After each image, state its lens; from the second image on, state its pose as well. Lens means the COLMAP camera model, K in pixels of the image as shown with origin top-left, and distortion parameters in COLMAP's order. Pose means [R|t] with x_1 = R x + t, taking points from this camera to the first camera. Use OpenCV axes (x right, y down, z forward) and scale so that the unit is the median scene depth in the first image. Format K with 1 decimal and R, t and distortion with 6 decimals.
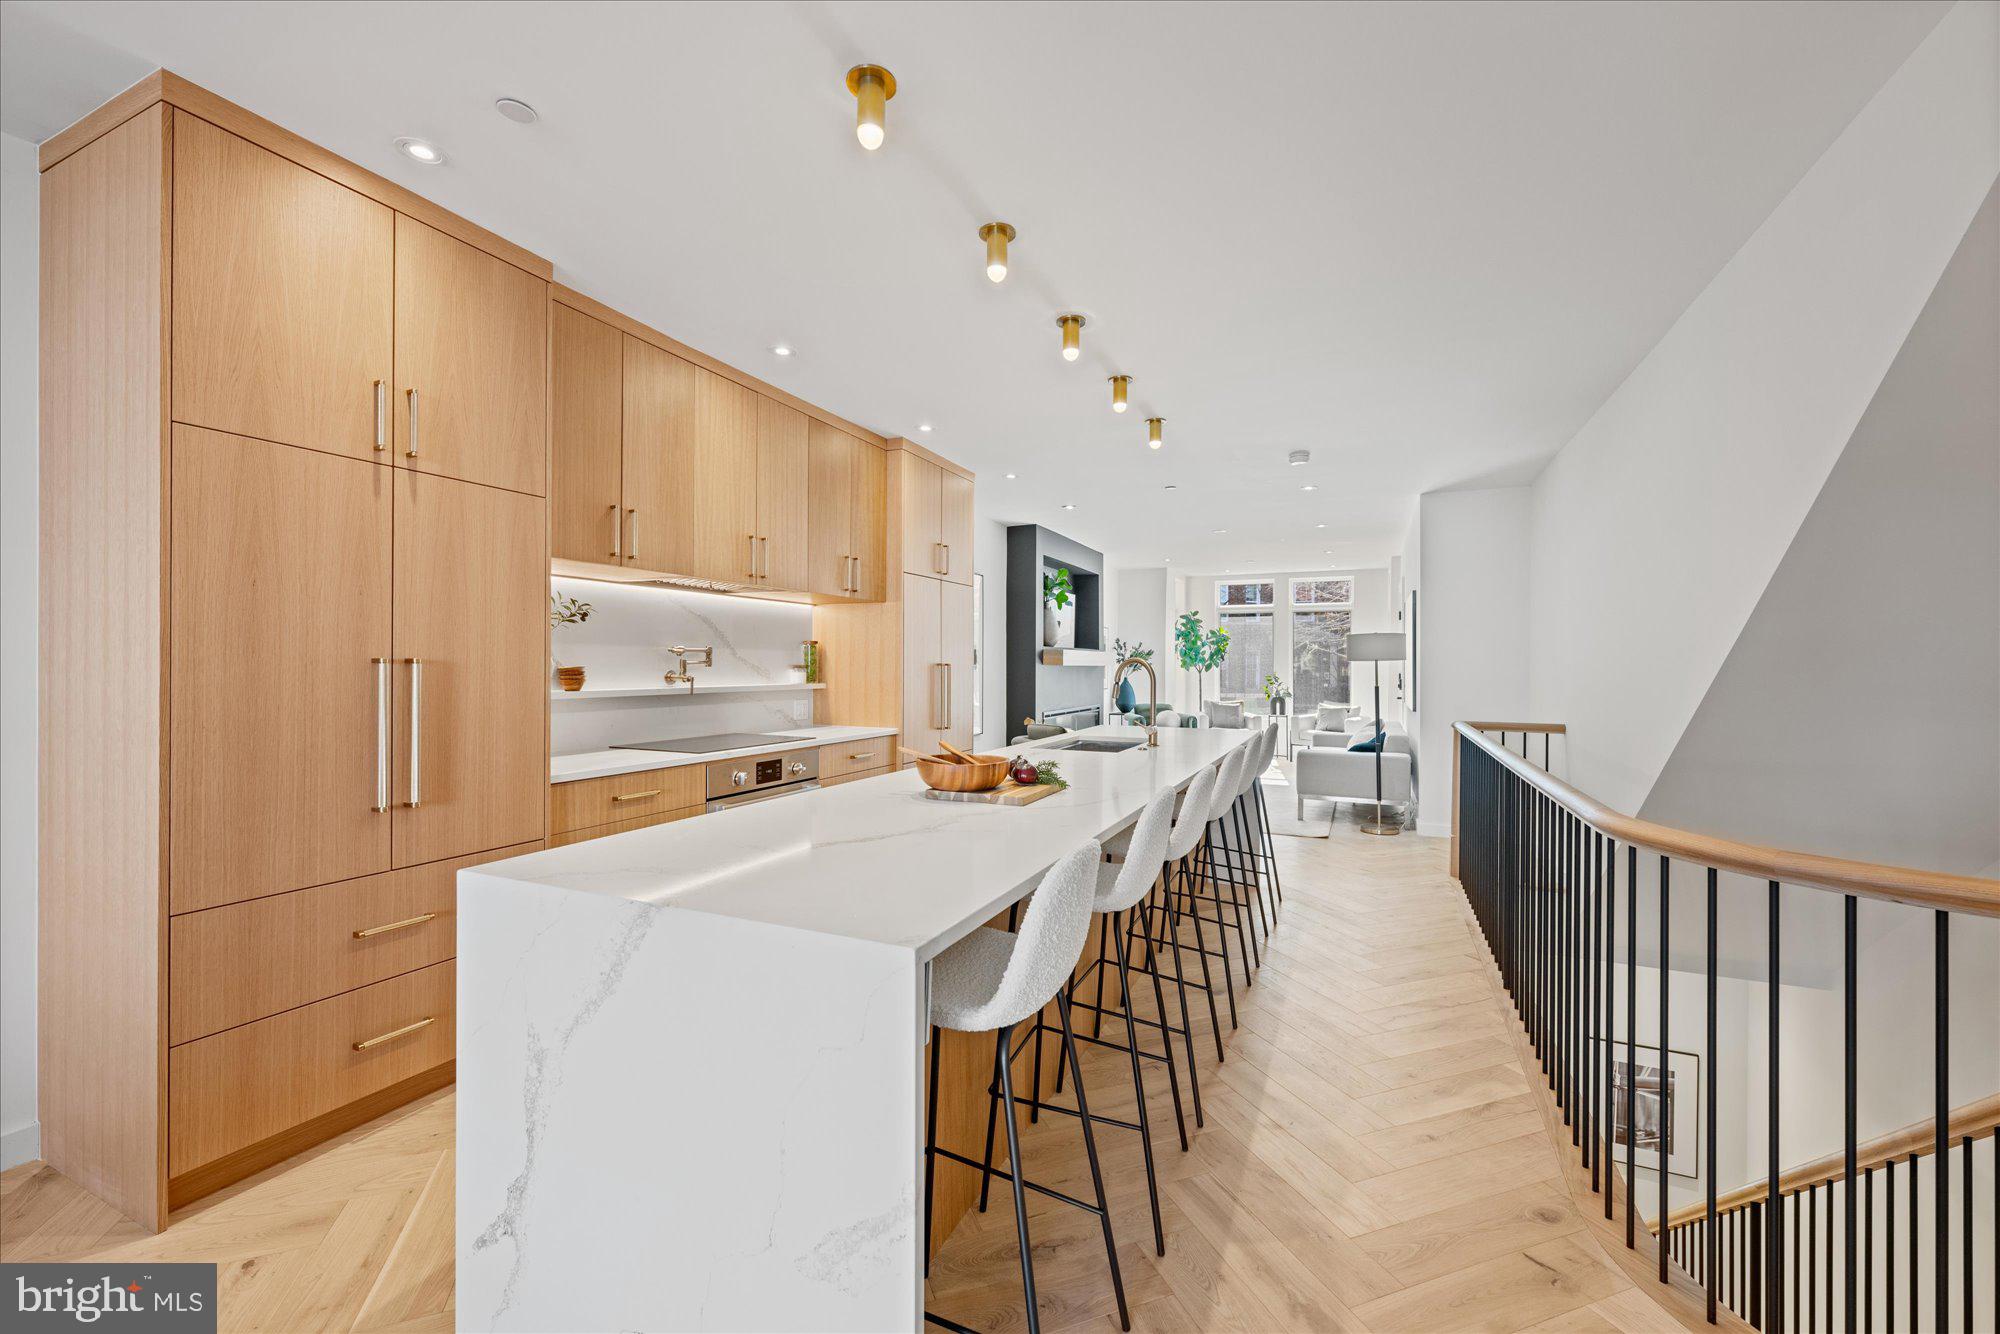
lens RADIAL K [[810.3, 0, 989.9], [0, 810.3, 657.8], [0, 0, 1]] dist [0.000738, 0.000141]
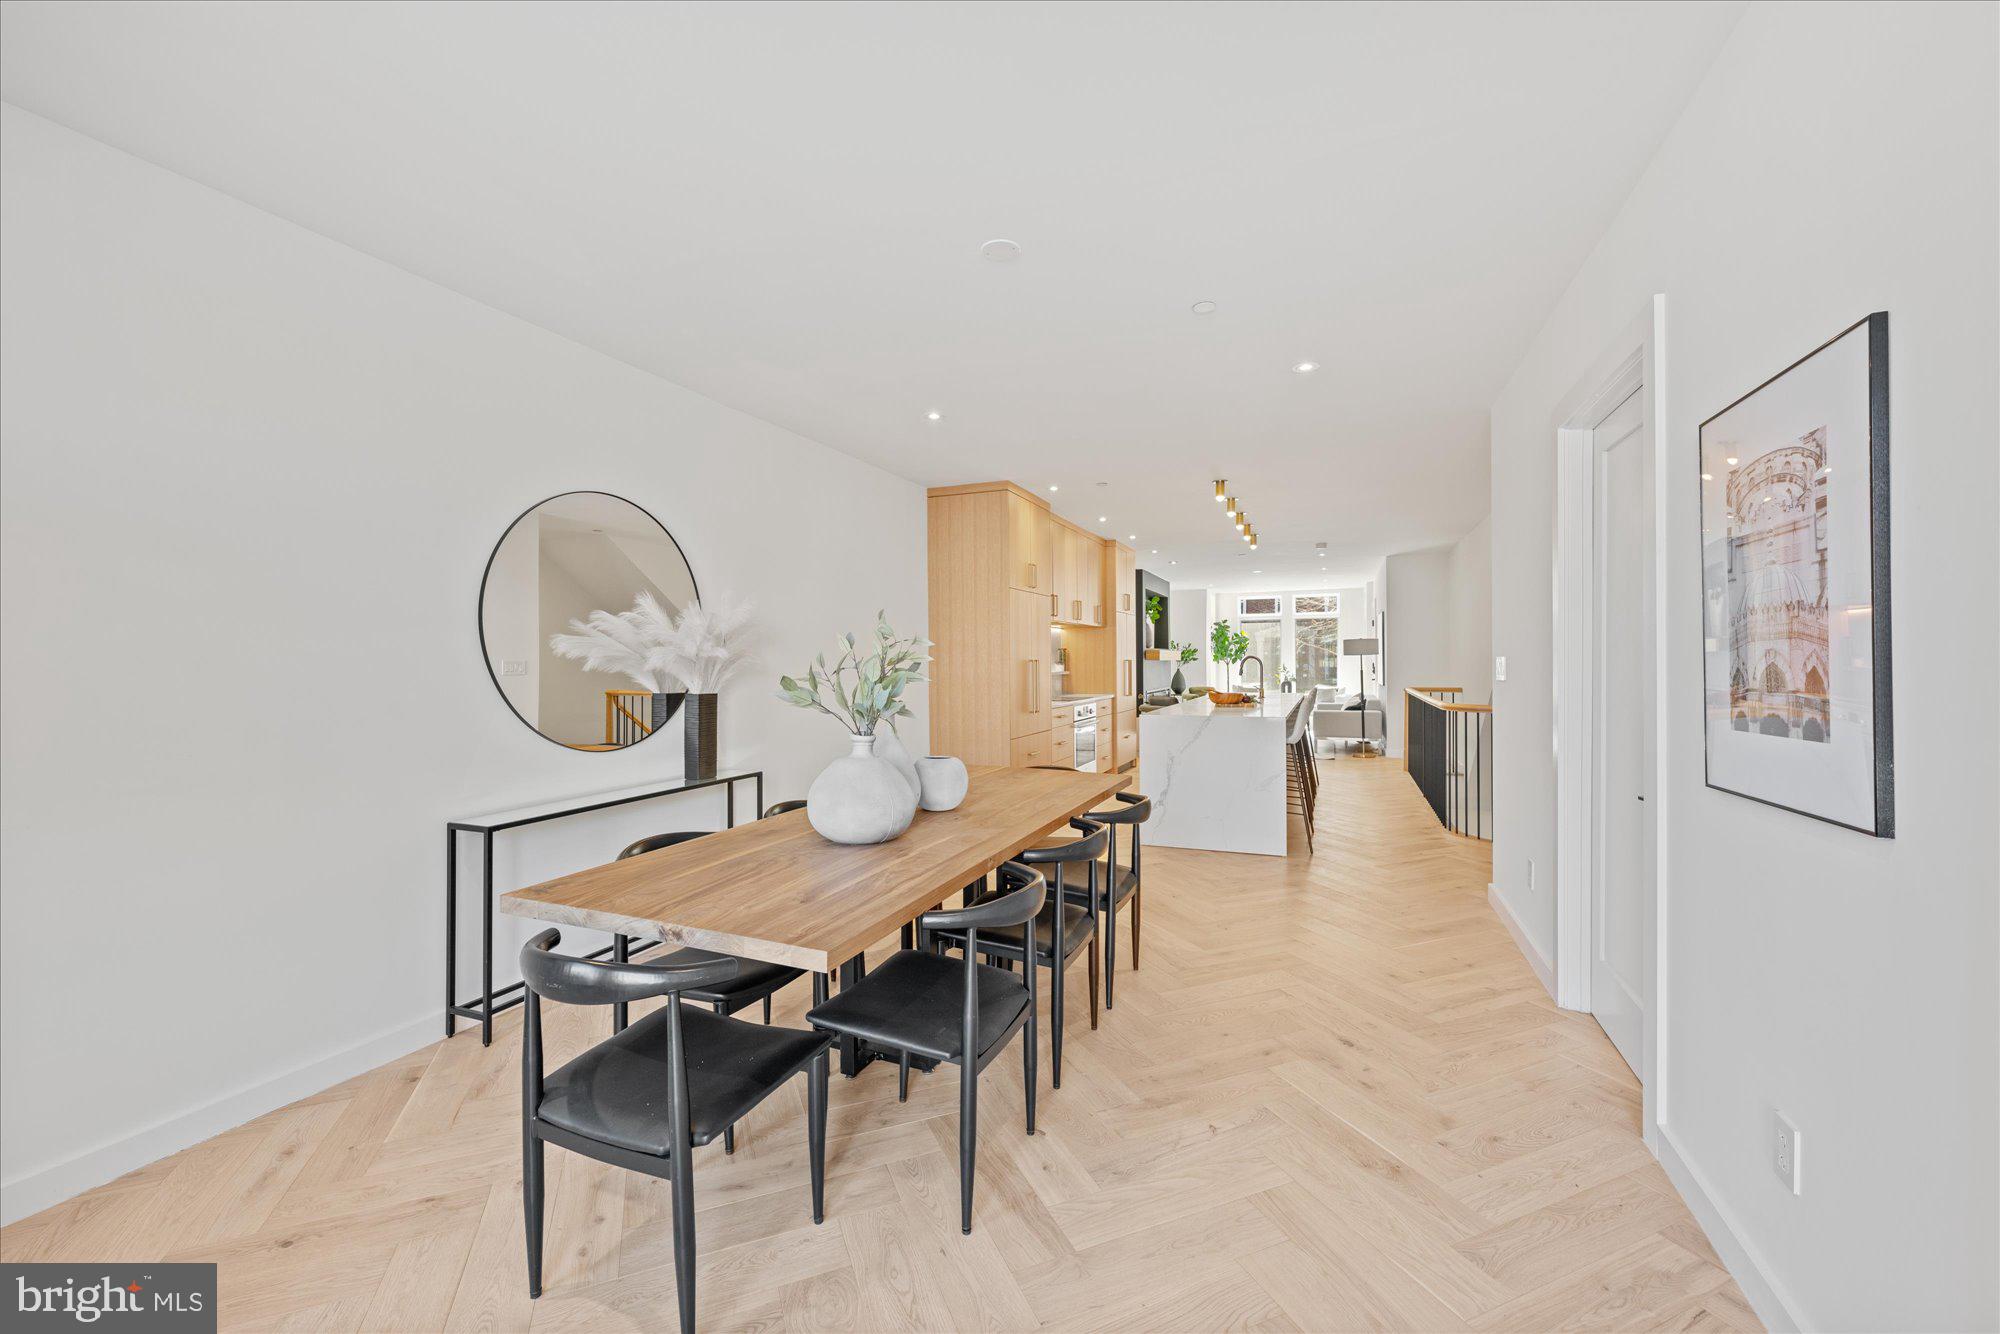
lens RADIAL K [[810.3, 0, 989.9], [0, 810.3, 657.8], [0, 0, 1]] dist [0.000738, 0.000141]
pose [[0.999395, -0.011634, 0.032791, -0.207875], [0.011489, 0.999923, 0.004610, -0.004353], [-0.032843, -0.004231, 0.999452, -0.390644]]
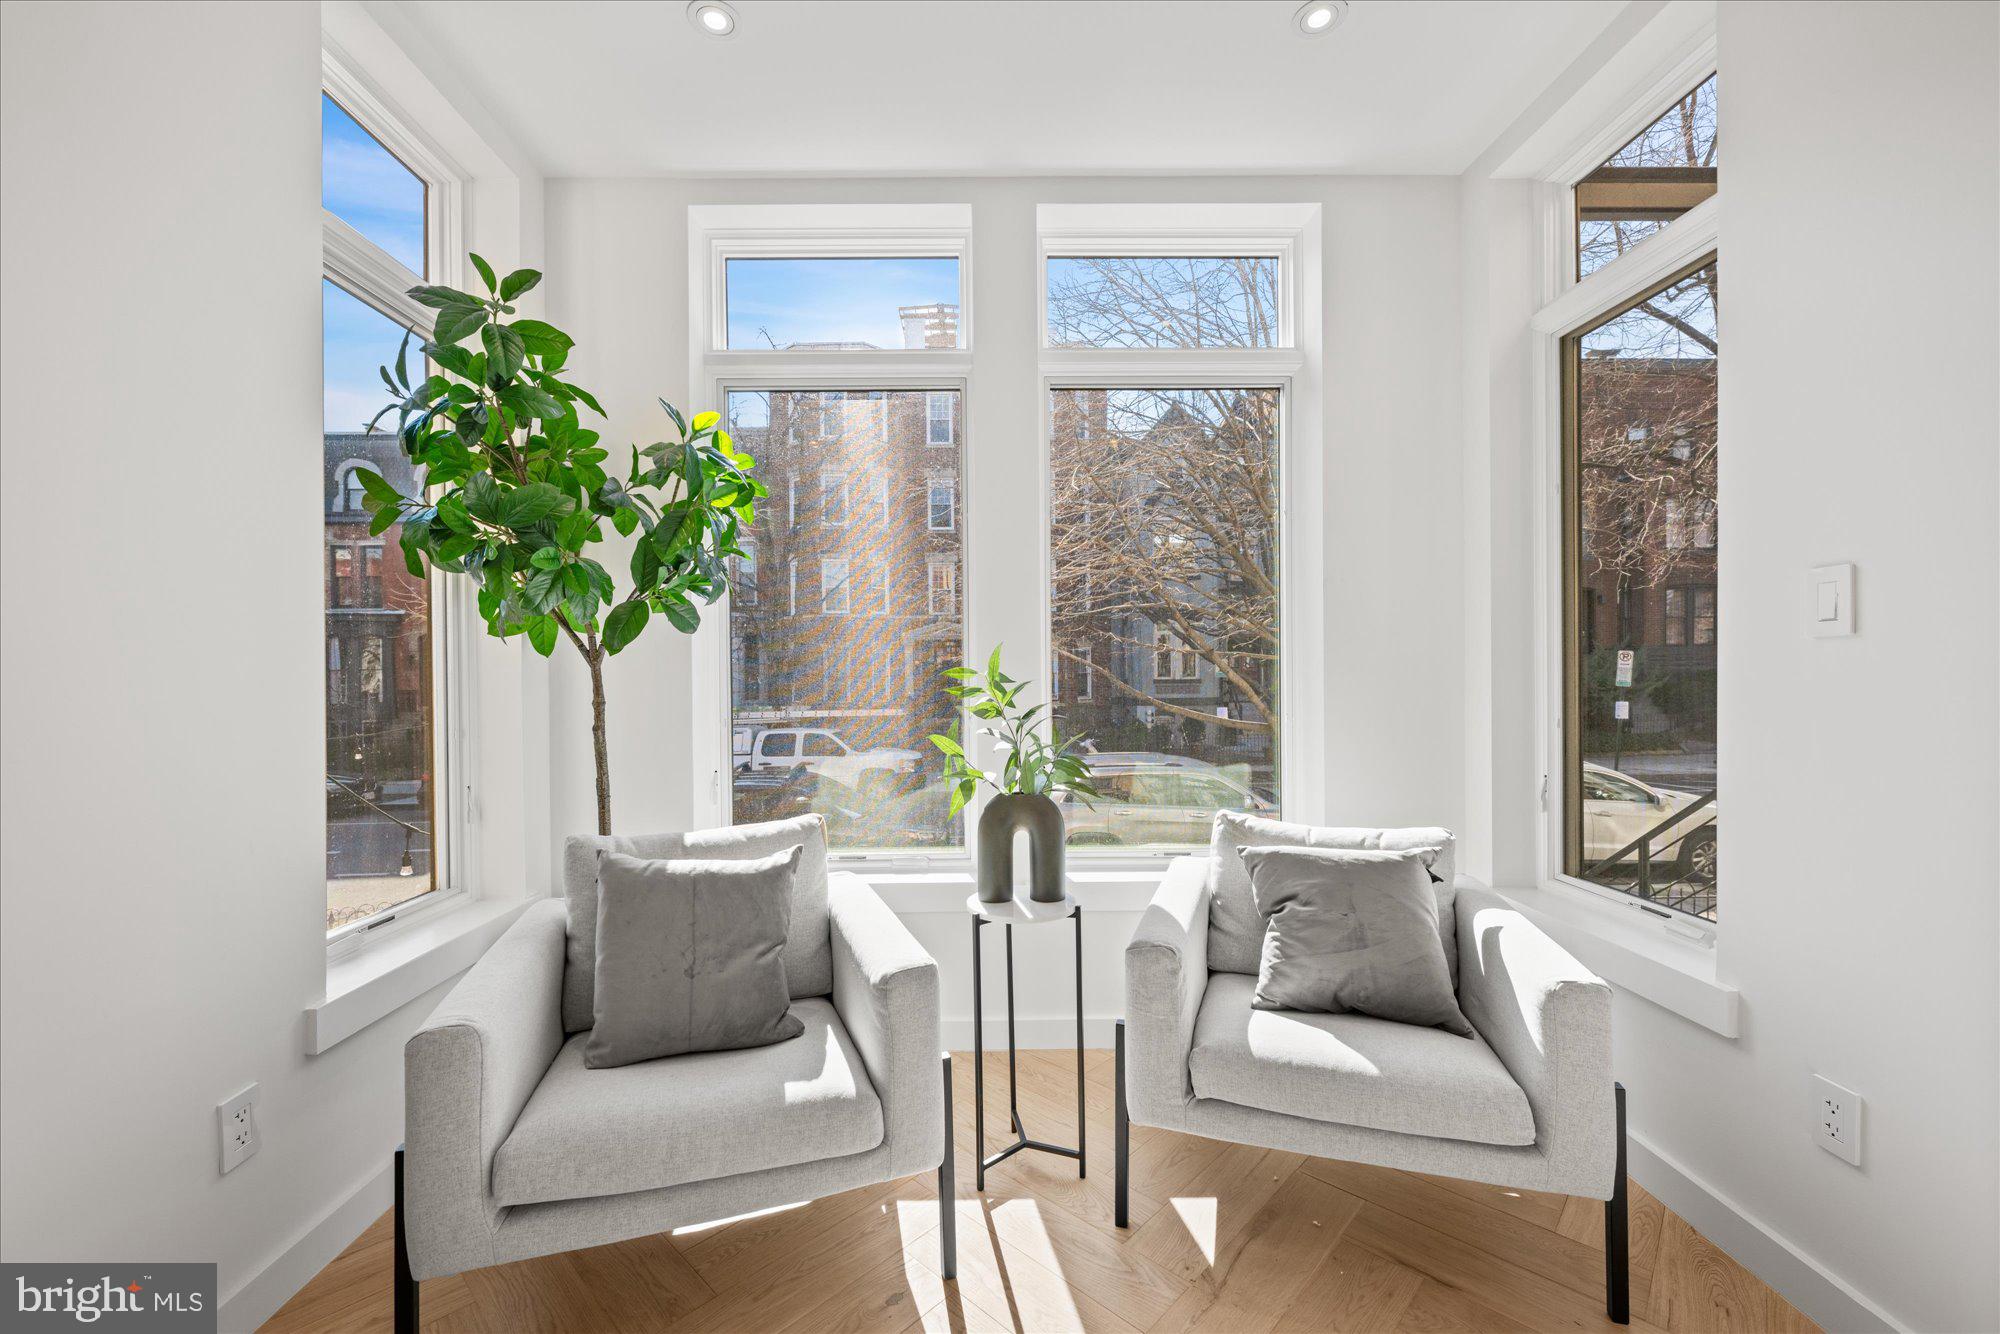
lens RADIAL K [[810.3, 0, 989.9], [0, 810.3, 657.8], [0, 0, 1]] dist [0.000738, 0.000141]
pose [[0.901713, -0.007608, 0.432269, 0.295528], [0.004785, 0.999960, 0.007620, 0.020149], [-0.432310, -0.004802, 0.901712, 0.907577]]
